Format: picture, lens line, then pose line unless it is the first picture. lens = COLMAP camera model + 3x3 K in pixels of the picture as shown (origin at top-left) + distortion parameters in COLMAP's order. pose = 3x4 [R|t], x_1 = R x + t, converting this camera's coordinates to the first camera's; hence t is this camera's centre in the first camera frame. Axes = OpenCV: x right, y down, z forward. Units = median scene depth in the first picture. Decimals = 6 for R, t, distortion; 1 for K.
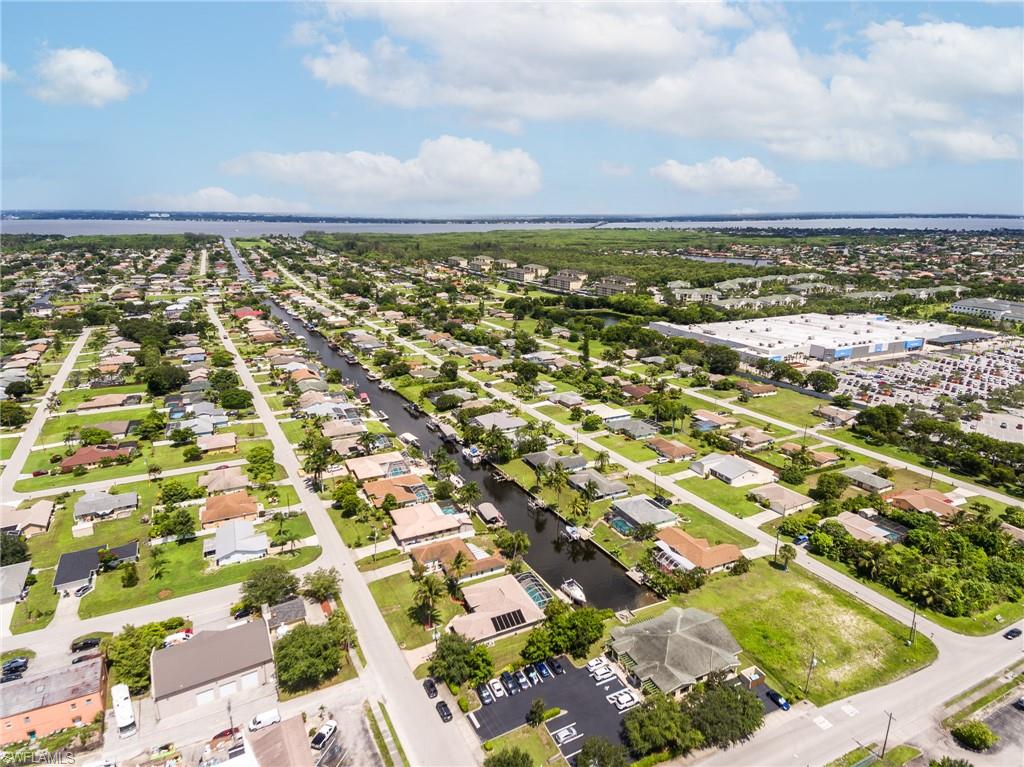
lens RADIAL K [[598.0, 0, 512.0], [0, 598.0, 383.5], [0, 0, 1]] dist [0.062583, -0.000993]
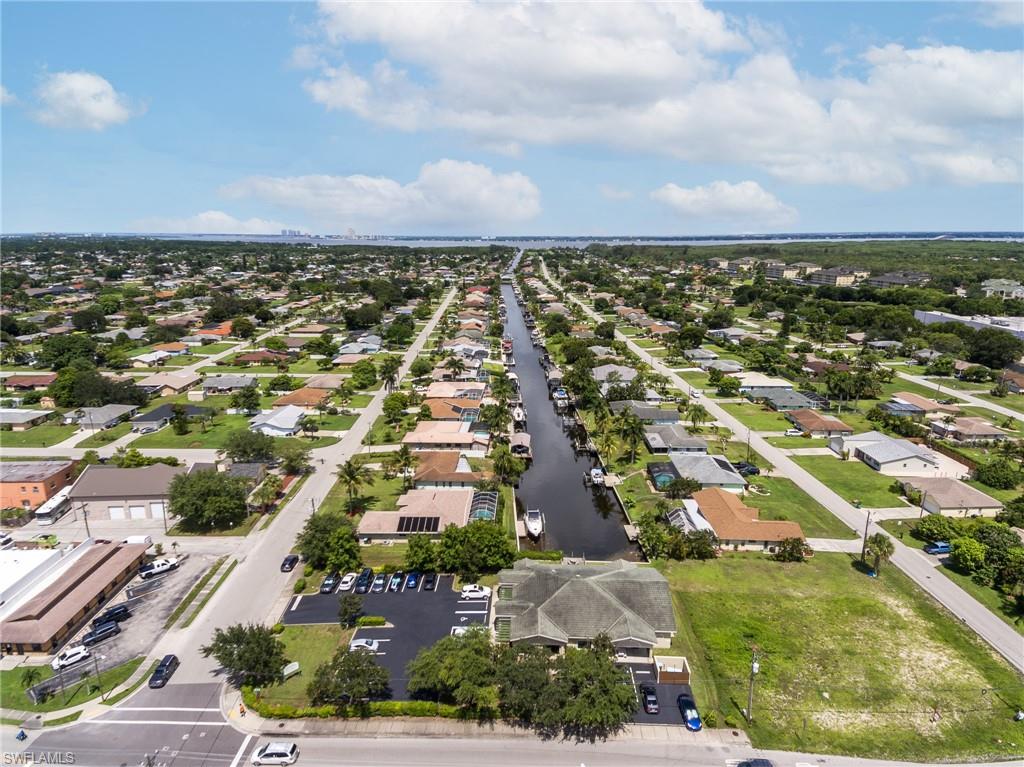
lens RADIAL K [[593.2, 0, 512.0], [0, 593.2, 383.5], [0, 0, 1]] dist [0.074220, -0.039734]
pose [[0.889739, 0.109906, -0.443040, 0.304787], [-0.123801, 0.992304, -0.002460, 0.129698], [0.439360, 0.057037, 0.896499, 0.219377]]
